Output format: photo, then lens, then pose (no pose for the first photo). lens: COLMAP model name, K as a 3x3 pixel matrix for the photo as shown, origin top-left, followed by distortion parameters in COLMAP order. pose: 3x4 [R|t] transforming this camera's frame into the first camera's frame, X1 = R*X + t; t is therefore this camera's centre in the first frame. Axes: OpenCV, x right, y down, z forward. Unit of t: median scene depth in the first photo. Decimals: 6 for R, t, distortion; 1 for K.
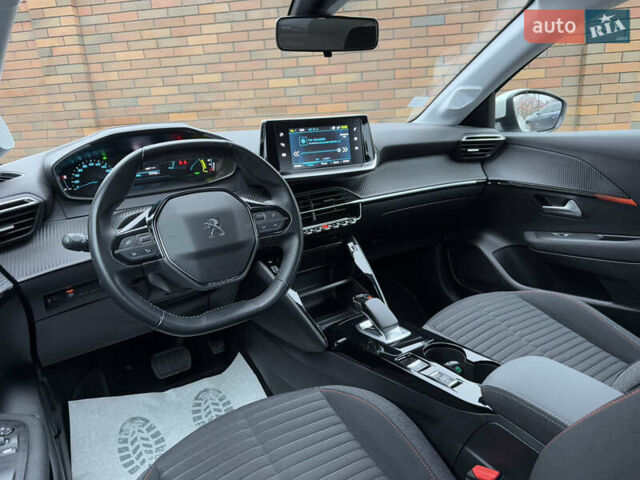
lens RADIAL K [[456.6, 0, 325.7], [0, 456.6, 242.5], [0, 0, 1]] dist [0.084892, -0.133720]
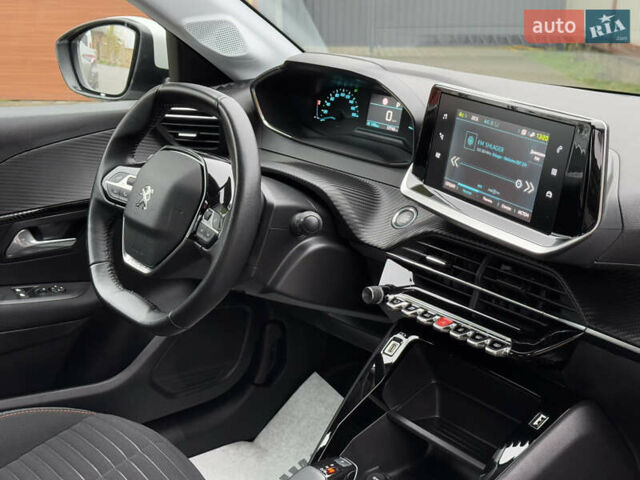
lens RADIAL K [[888.5, 0, 320.0], [0, 888.5, 240.0], [0, 0, 1]] dist [0.108916, 0.040267]
pose [[0.073506, 0.360982, -0.929672, 0.810339], [-0.310176, 0.894236, 0.322698, -0.366767], [0.947833, 0.264641, 0.177700, 0.689207]]
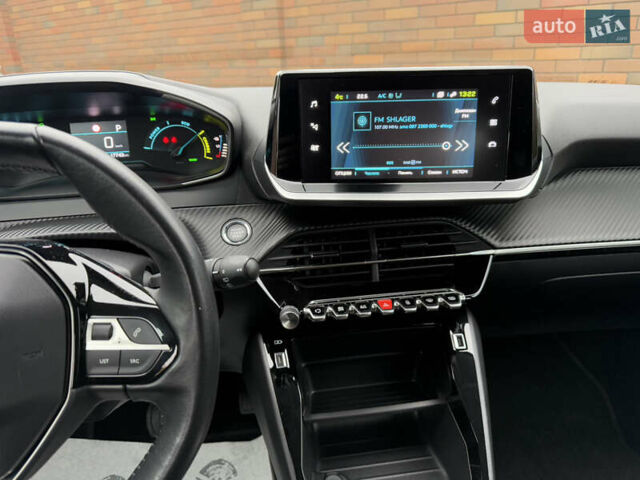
lens RADIAL K [[453.7, 0, 317.2], [0, 453.7, 237.3], [0, 0, 1]] dist [0.112474, -0.212327]
pose [[0.890176, 0.191426, -0.413452, 0.118264], [-0.148109, 0.979750, 0.134736, -0.156507], [0.430871, -0.058703, 0.900502, 0.541543]]
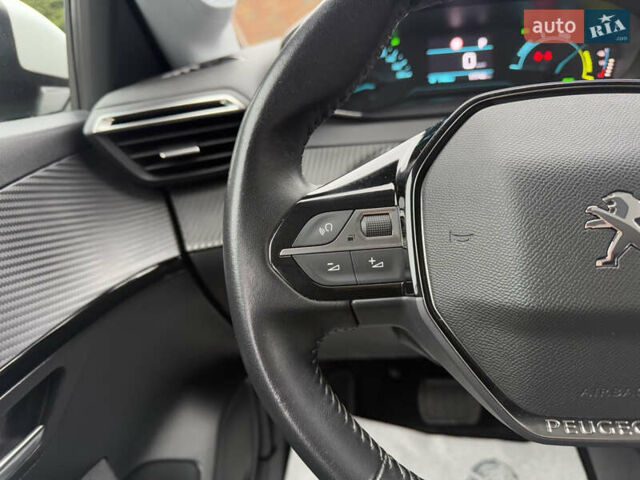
lens RADIAL K [[477.4, 0, 320.8], [0, 477.4, 242.7], [0, 0, 1]] dist [-0.024395, -0.004930]
pose [[0.758290, 0.221932, -0.612978, -0.139144], [-0.155781, 0.974716, 0.160192, -0.027745], [0.633031, -0.025981, 0.773690, 0.463825]]
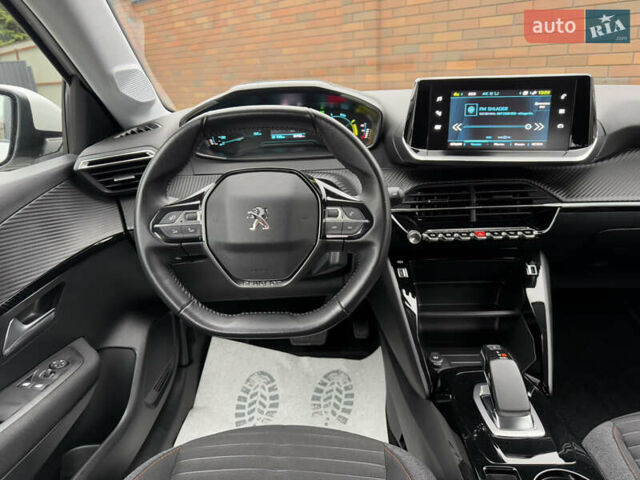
lens RADIAL K [[453.7, 0, 317.2], [0, 453.7, 237.3], [0, 0, 1]] dist [0.112474, -0.212327]
pose [[0.798228, 0.228009, -0.557533, 0.194447], [-0.173231, 0.973383, 0.150058, -0.092290], [0.576908, -0.023199, 0.816480, 0.270574]]
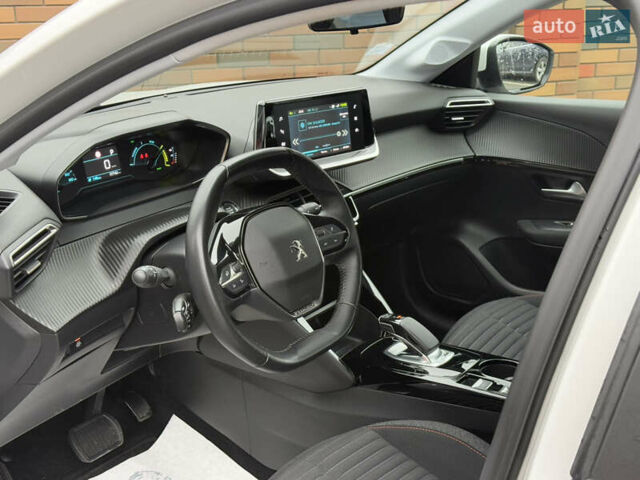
lens RADIAL K [[888.5, 0, 320.0], [0, 888.5, 240.0], [0, 0, 1]] dist [0.108916, 0.040267]
pose [[0.941037, -0.056761, 0.333509, -0.519795], [0.049497, 0.998316, 0.030246, -0.068062], [-0.334664, -0.011955, 0.942262, -0.427841]]
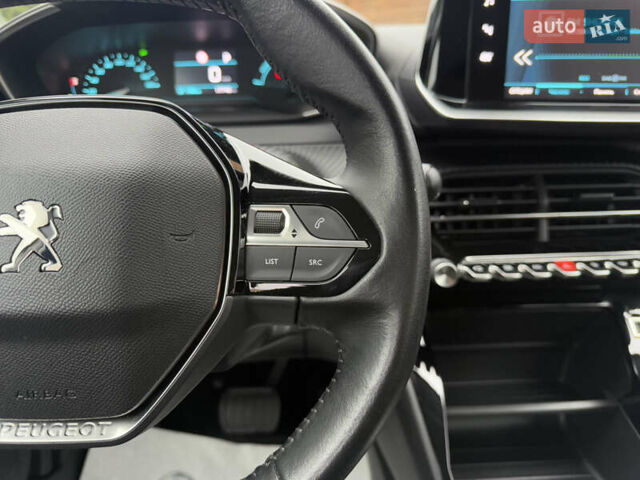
lens RADIAL K [[477.4, 0, 320.8], [0, 477.4, 242.7], [0, 0, 1]] dist [-0.024395, -0.004930]
pose [[0.840971, 0.214887, -0.496579, 0.018890], [-0.182009, 0.976622, 0.114381, -0.060293], [0.509549, -0.005810, 0.860422, 0.567799]]
